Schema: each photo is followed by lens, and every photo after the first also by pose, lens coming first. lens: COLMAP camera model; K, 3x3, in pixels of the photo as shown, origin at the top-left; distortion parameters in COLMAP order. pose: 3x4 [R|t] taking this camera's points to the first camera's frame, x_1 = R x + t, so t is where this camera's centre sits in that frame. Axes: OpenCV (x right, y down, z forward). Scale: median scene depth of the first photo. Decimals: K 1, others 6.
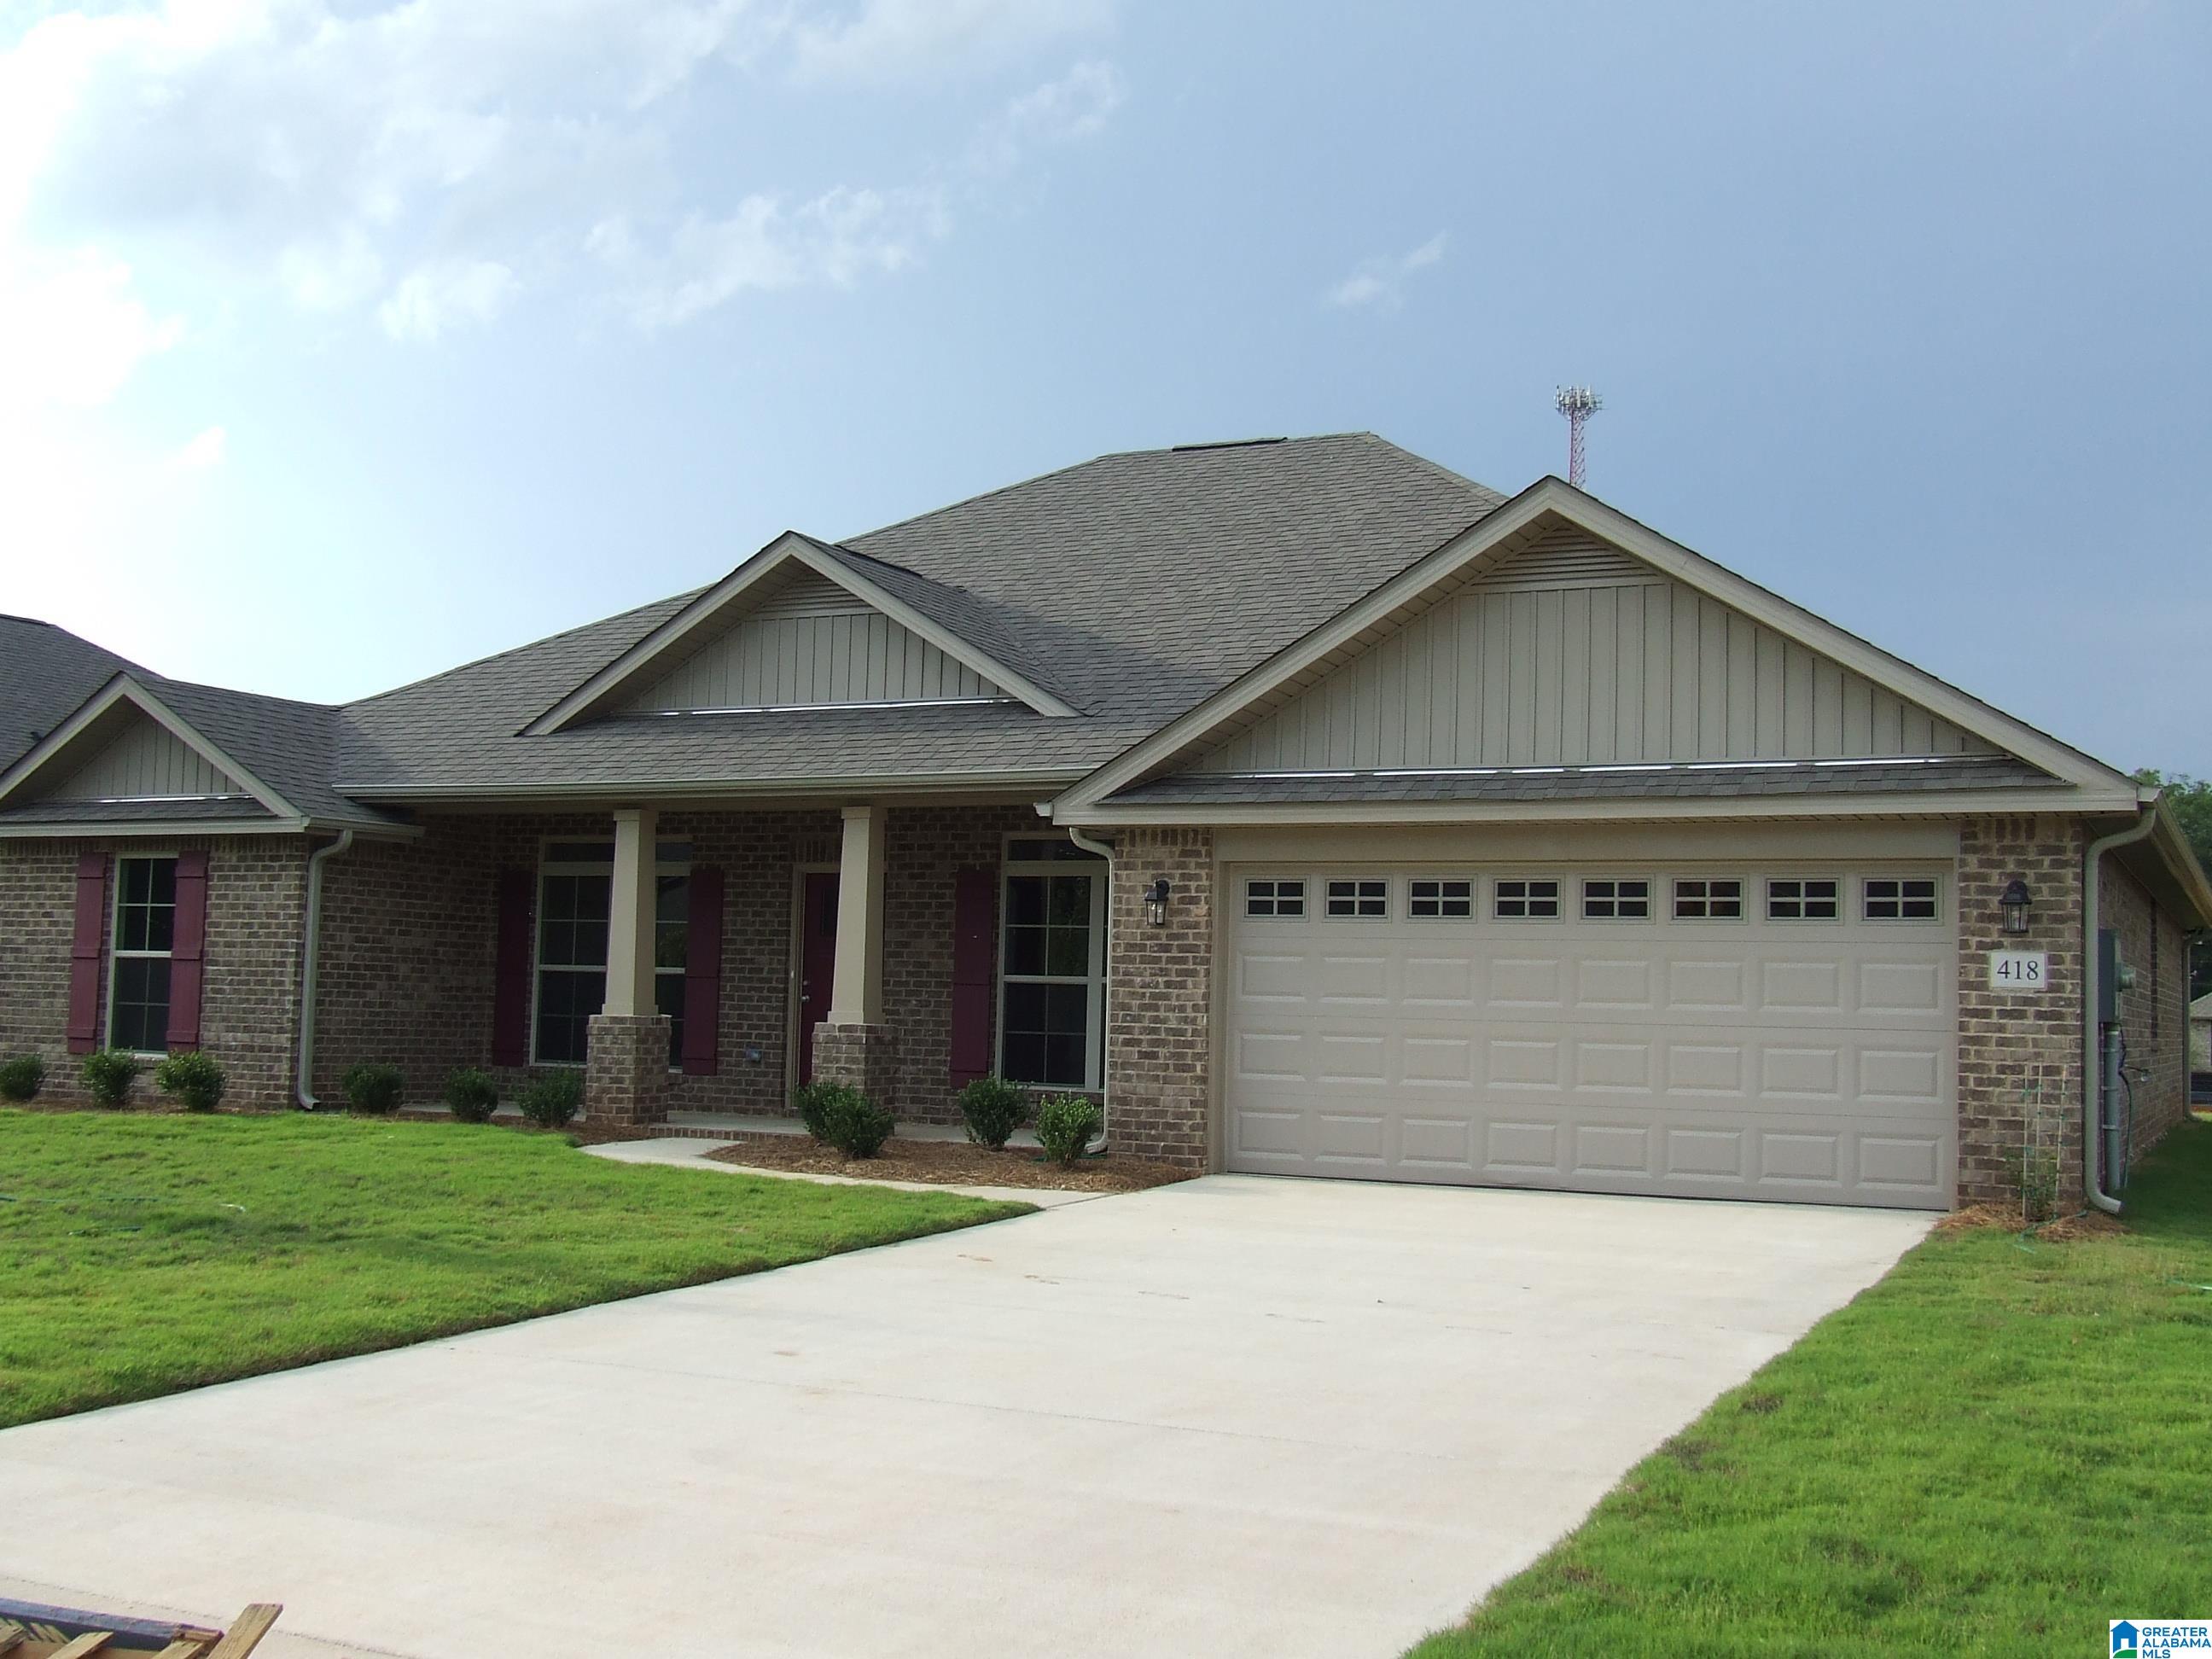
lens RADIAL K [[2418.7, 0, 1099.3], [0, 2418.7, 821.0], [0, 0, 1]] dist [-0.102836, 0.145113]
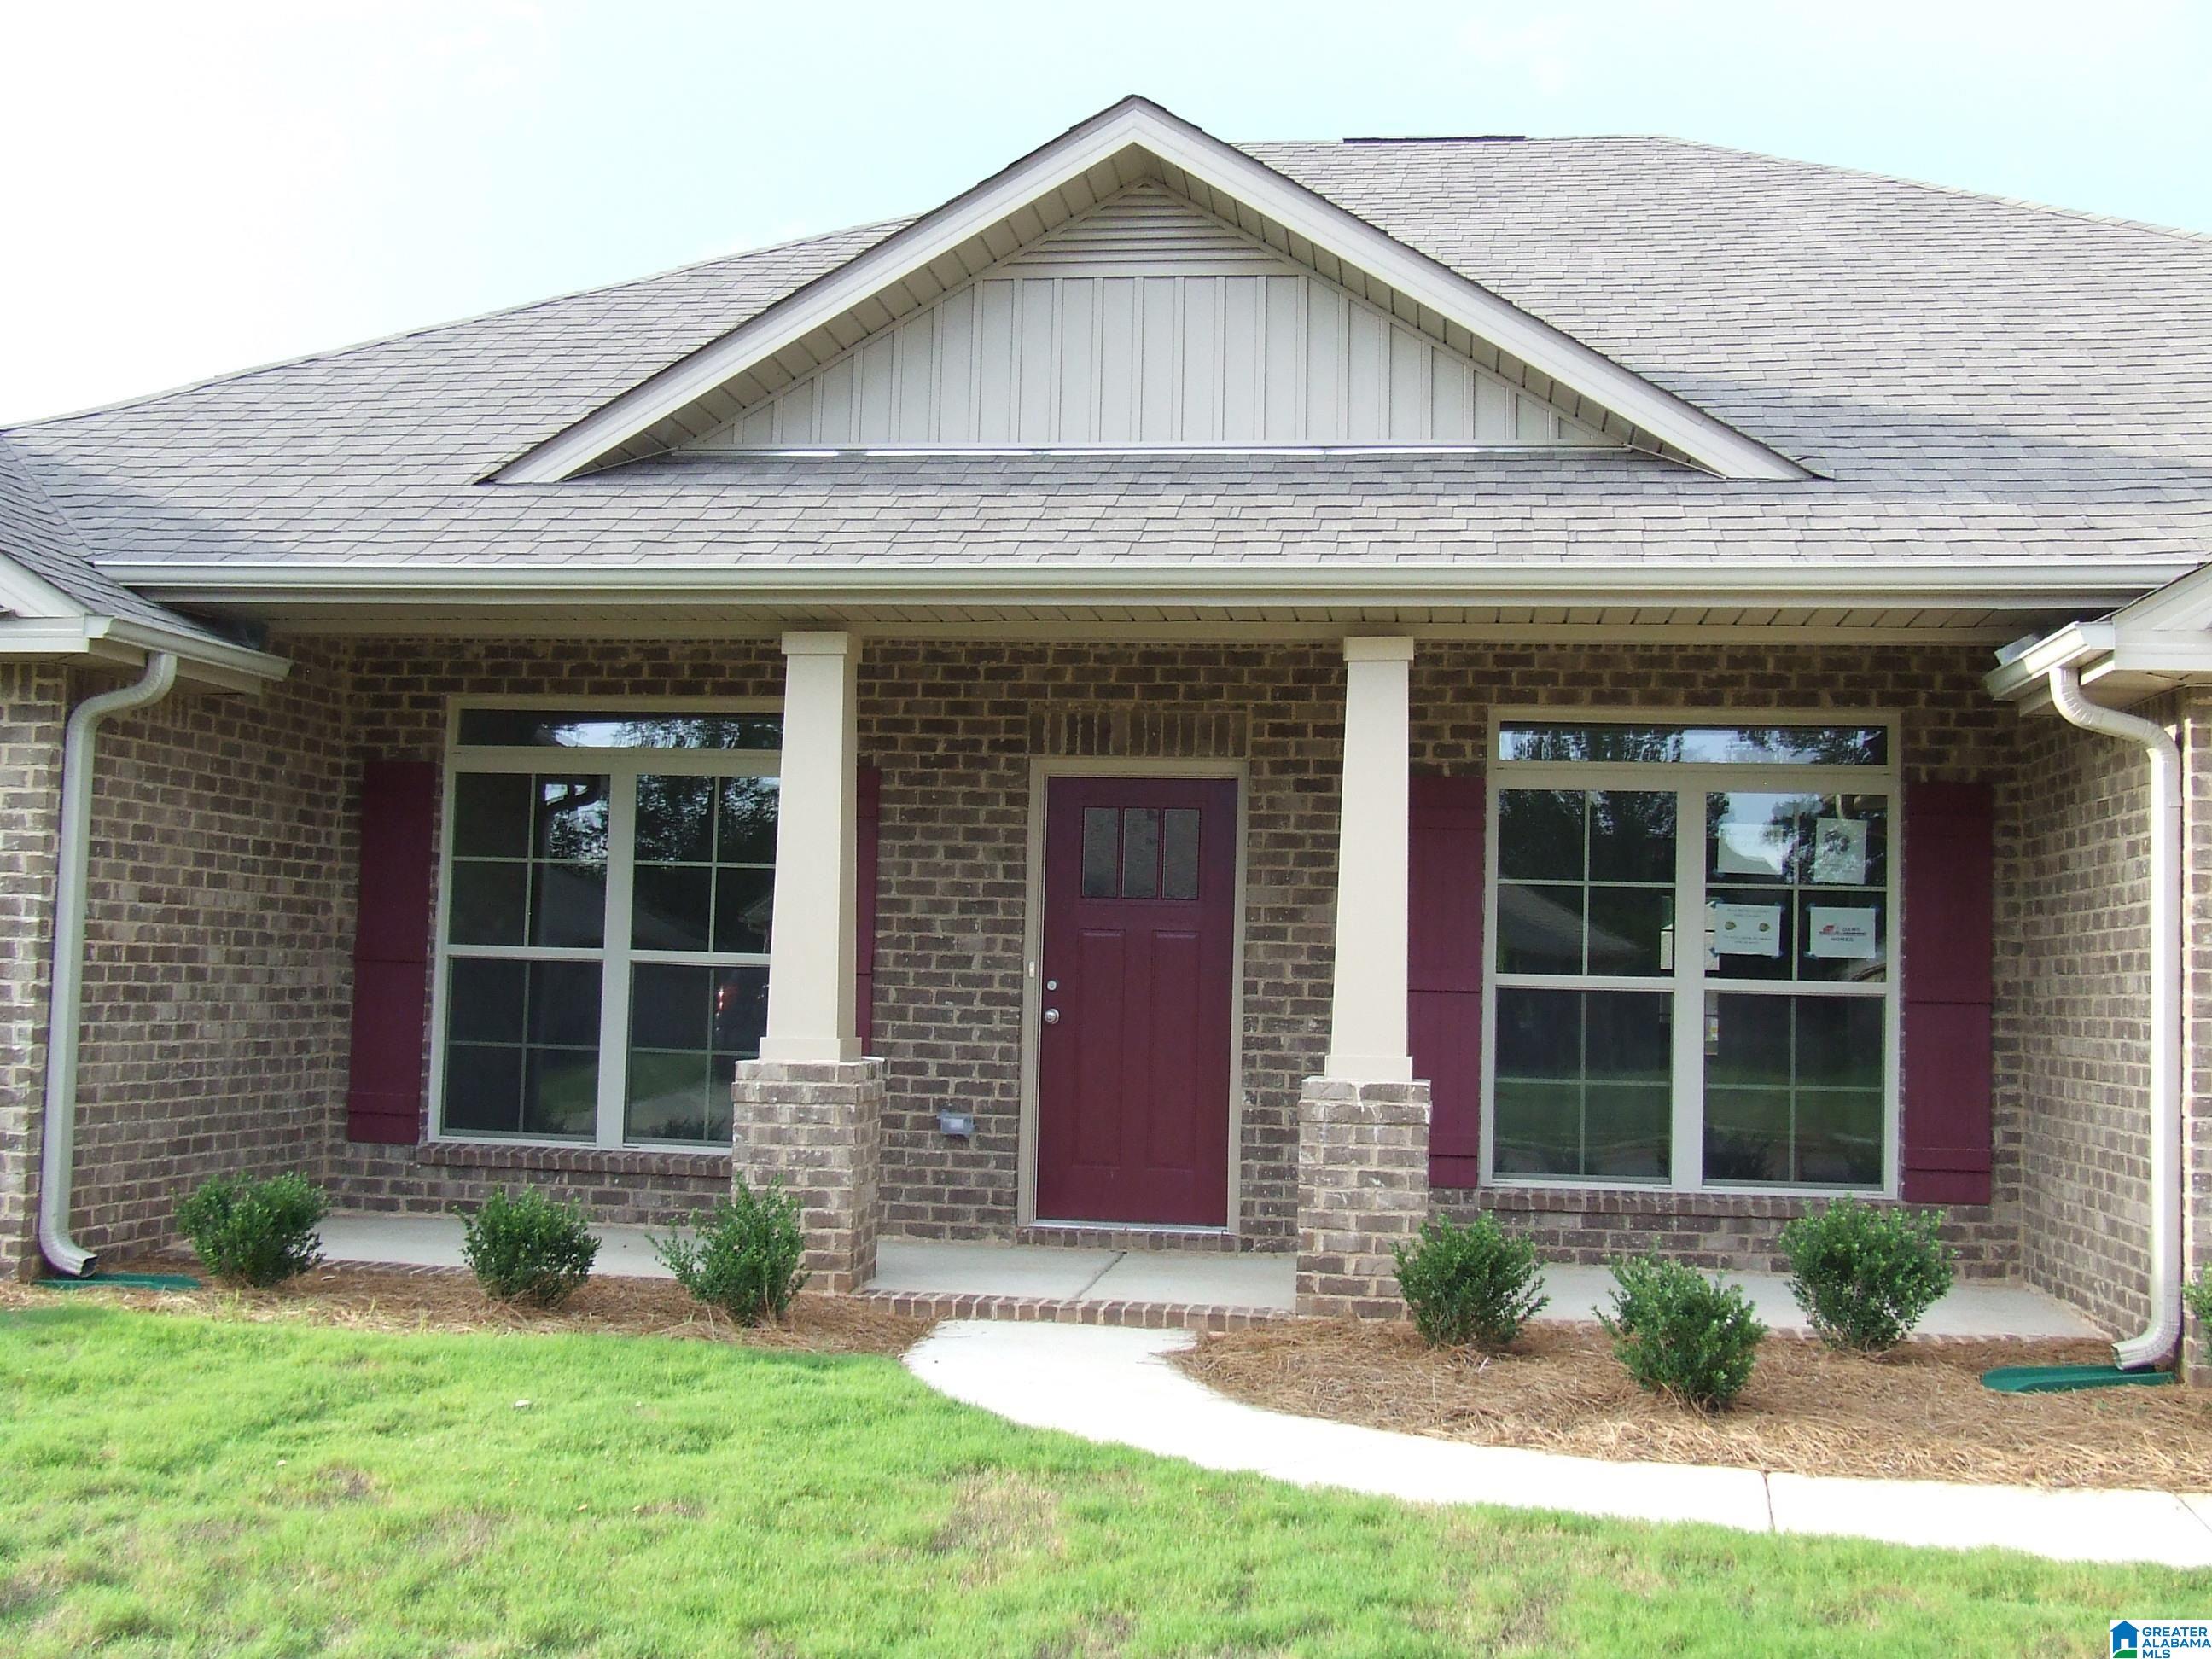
lens RADIAL K [[2418.7, 0, 1099.3], [0, 2418.7, 821.0], [0, 0, 1]] dist [-0.102836, 0.145113]
pose [[0.950896, 0.019494, 0.308895, -0.290413], [-0.025964, 0.999521, 0.016847, 0.023473], [-0.308418, -0.024040, 0.950947, 0.525716]]
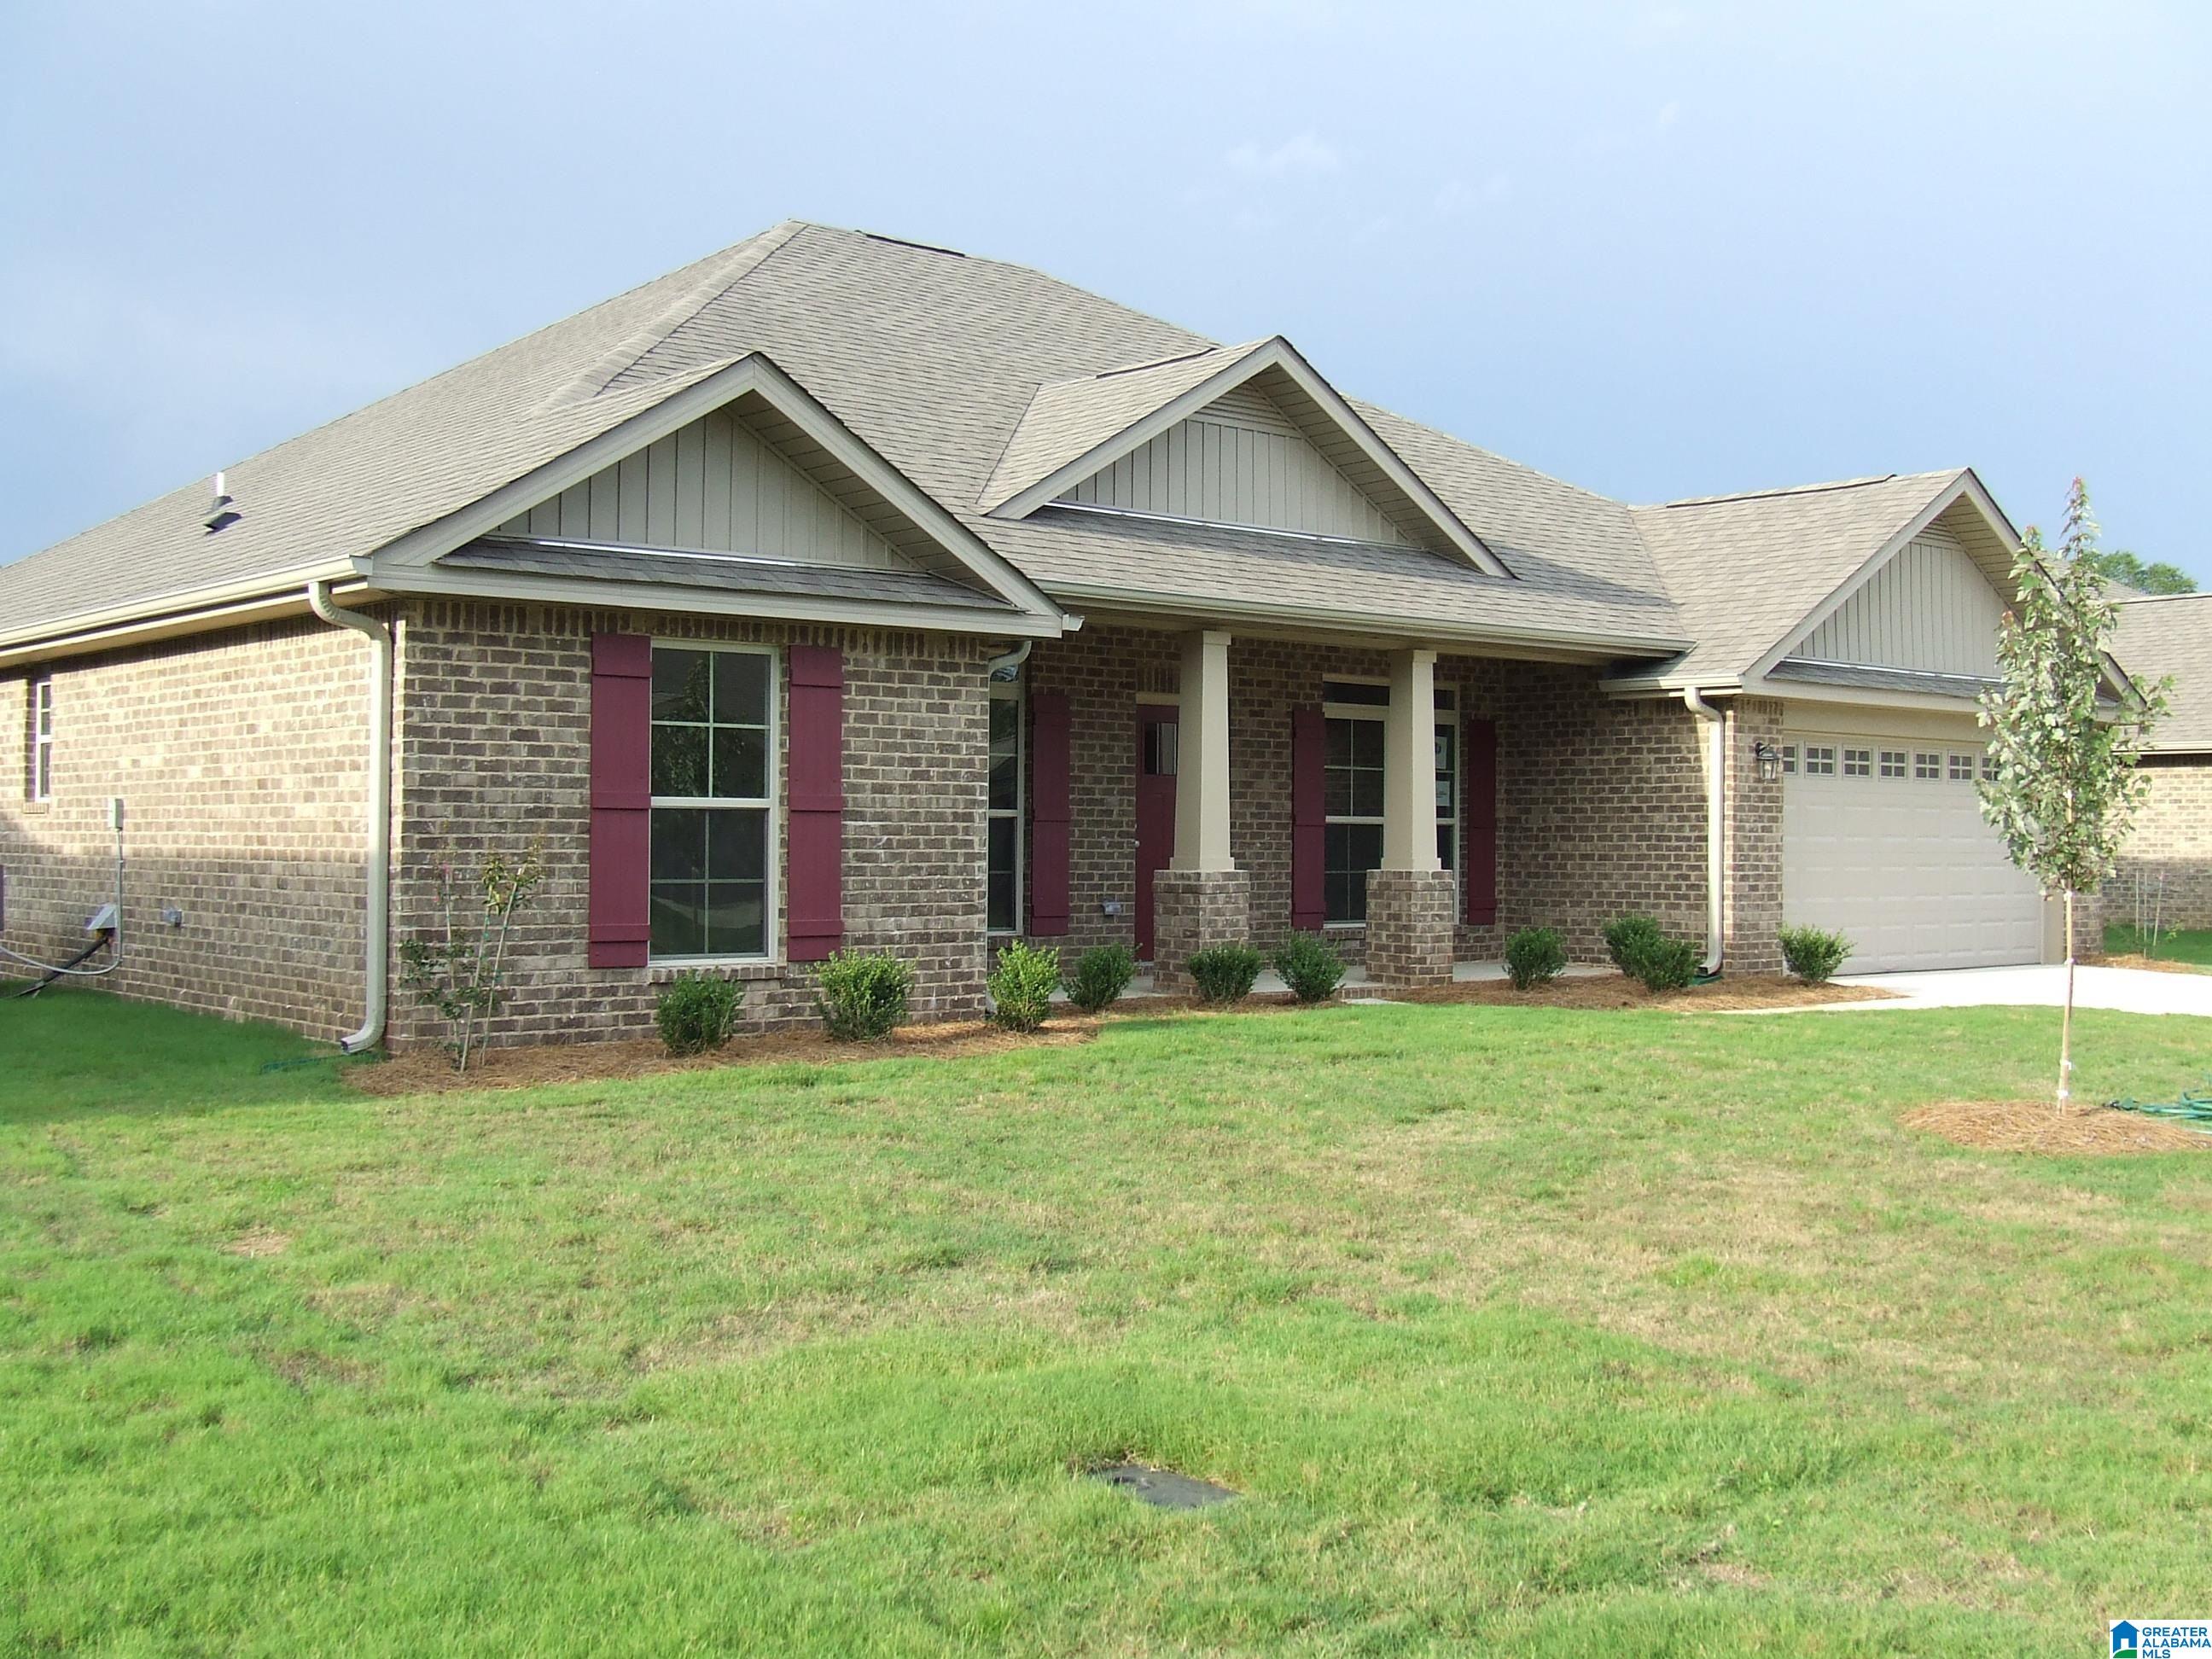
lens RADIAL K [[2418.7, 0, 1099.3], [0, 2418.7, 821.0], [0, 0, 1]] dist [-0.102836, 0.145113]
pose [[0.392189, -0.017070, 0.919726, -1.008581], [-0.069881, 0.996386, 0.048292, 0.023969], [-0.917226, -0.083211, 0.389579, 0.698297]]
